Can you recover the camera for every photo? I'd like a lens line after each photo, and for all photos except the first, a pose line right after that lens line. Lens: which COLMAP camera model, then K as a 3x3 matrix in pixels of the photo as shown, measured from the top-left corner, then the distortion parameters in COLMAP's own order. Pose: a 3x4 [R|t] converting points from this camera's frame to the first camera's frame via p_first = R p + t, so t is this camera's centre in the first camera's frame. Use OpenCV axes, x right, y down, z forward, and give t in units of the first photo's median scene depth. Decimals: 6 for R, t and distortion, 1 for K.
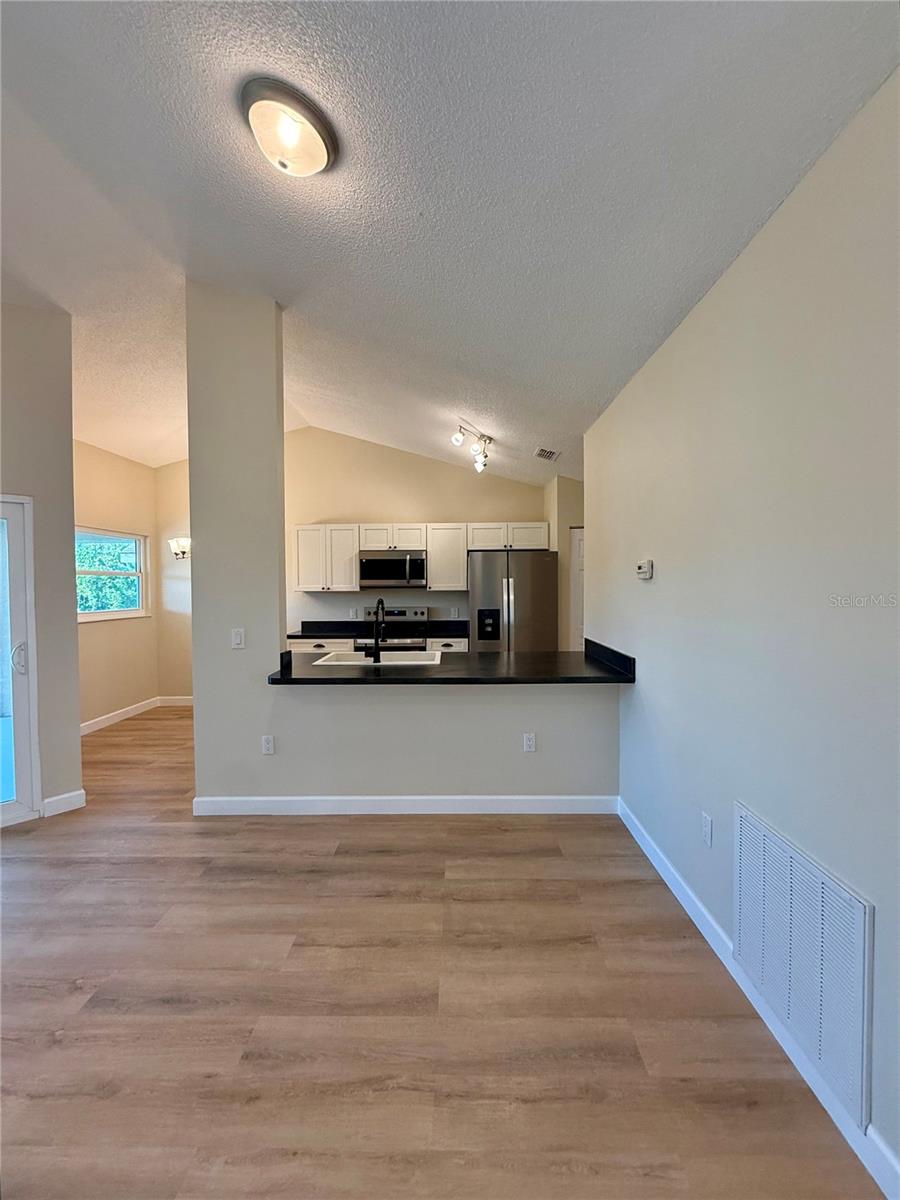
lens RADIAL K [[482.4, 0, 449.9], [0, 482.4, 598.1], [0, 0, 1]] dist [0.001316, 0.000687]
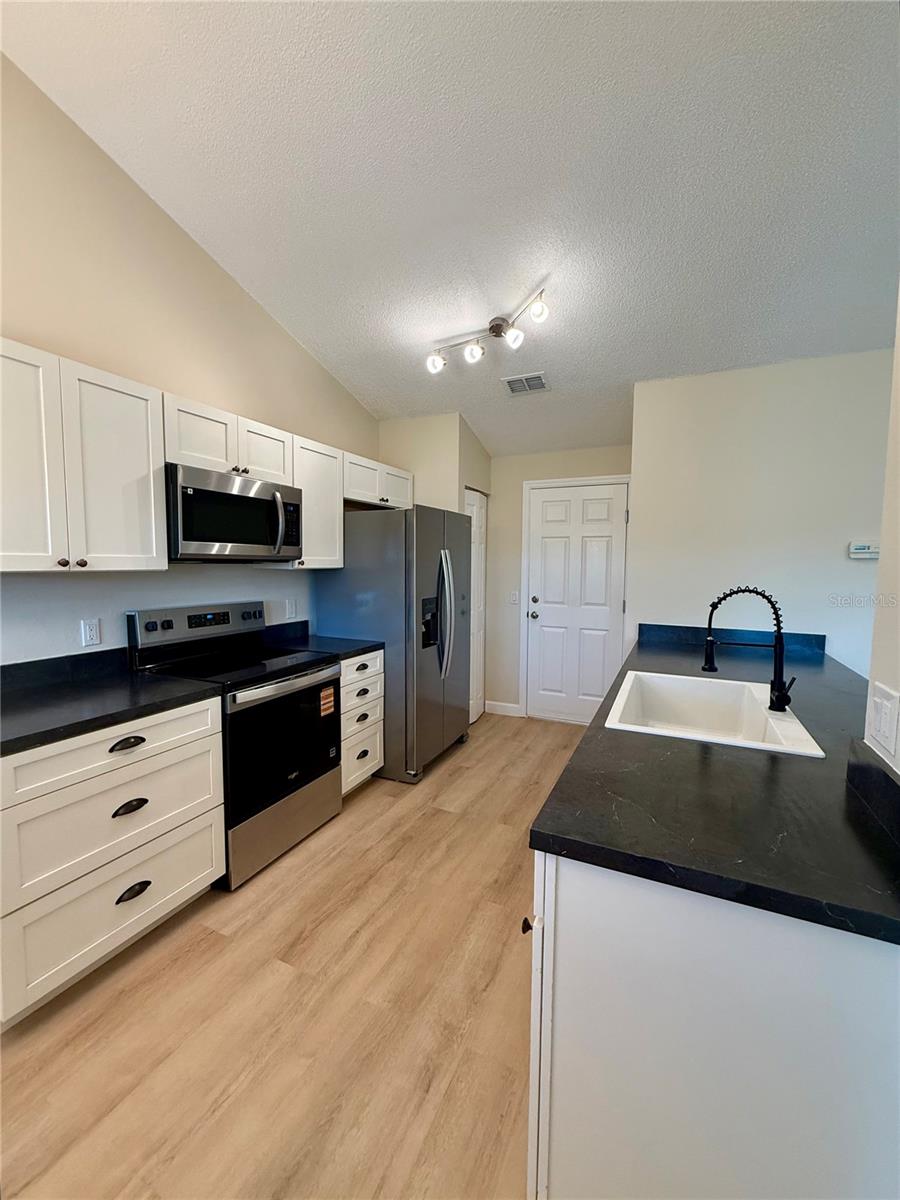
lens RADIAL K [[482.4, 0, 453.9], [0, 482.4, 595.0], [0, 0, 1]] dist [0.001316, 0.000687]
pose [[0.405726, -0.050327, 0.912608, -0.450237], [0.022905, 0.998729, 0.044893, -0.006877], [-0.913708, 0.002689, 0.406363, 0.651746]]
